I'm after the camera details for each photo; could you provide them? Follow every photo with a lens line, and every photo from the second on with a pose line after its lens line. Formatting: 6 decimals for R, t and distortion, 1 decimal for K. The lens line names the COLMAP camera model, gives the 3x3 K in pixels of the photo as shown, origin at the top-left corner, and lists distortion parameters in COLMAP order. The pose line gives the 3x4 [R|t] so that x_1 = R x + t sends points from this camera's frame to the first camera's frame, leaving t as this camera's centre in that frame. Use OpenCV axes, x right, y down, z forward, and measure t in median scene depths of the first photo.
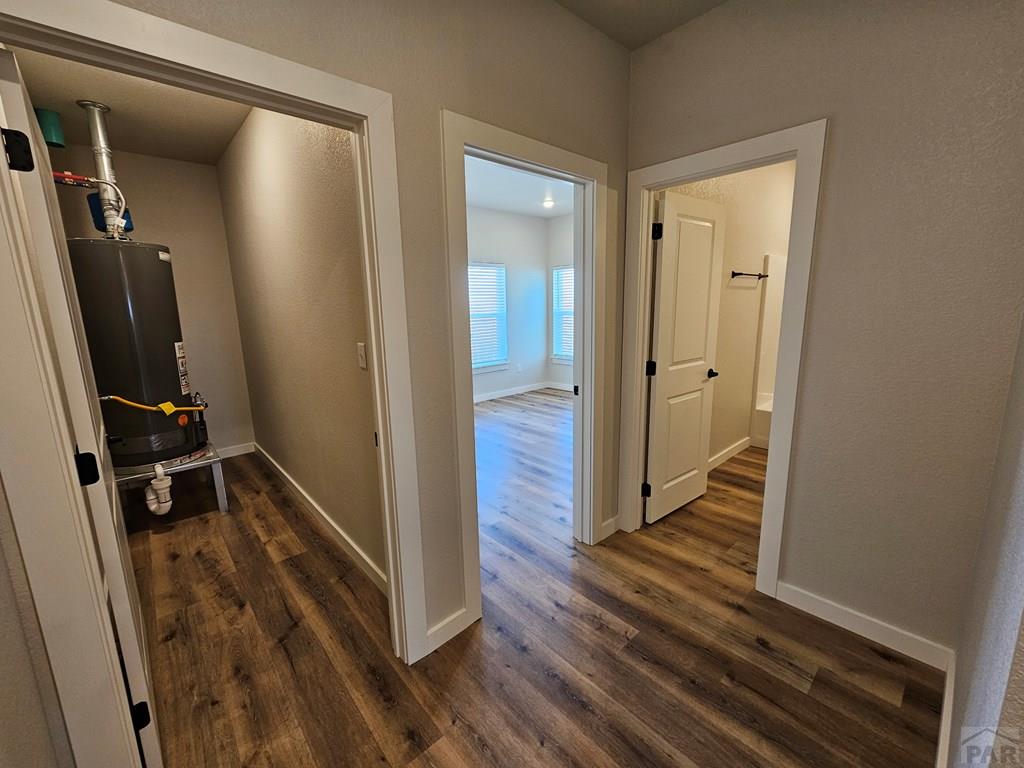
lens RADIAL K [[423.0, 0, 511.1], [0, 423.0, 379.3], [0, 0, 1]] dist [0.002049, -0.001130]
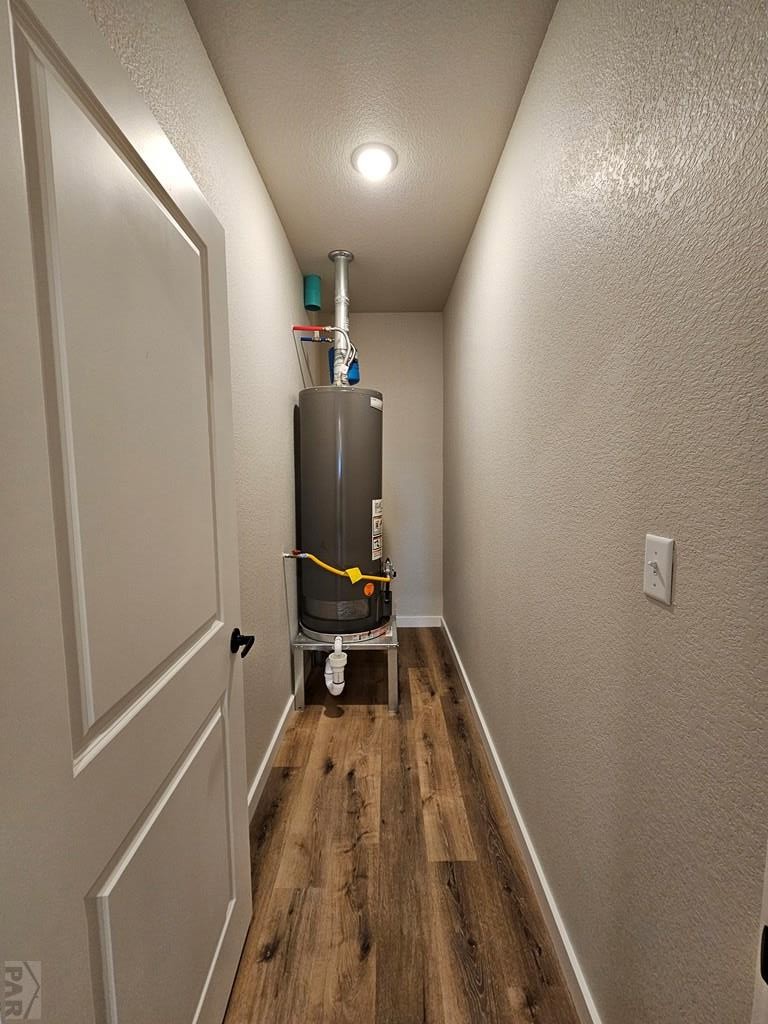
lens RADIAL K [[423.0, 0, 385.6], [0, 423.0, 508.0], [0, 0, 1]] dist [0.002049, -0.001130]
pose [[0.745120, 0.077608, -0.662400, -0.200072], [-0.132415, 0.990649, -0.032885, -0.045854], [0.653653, 0.112215, 0.748429, 0.373962]]
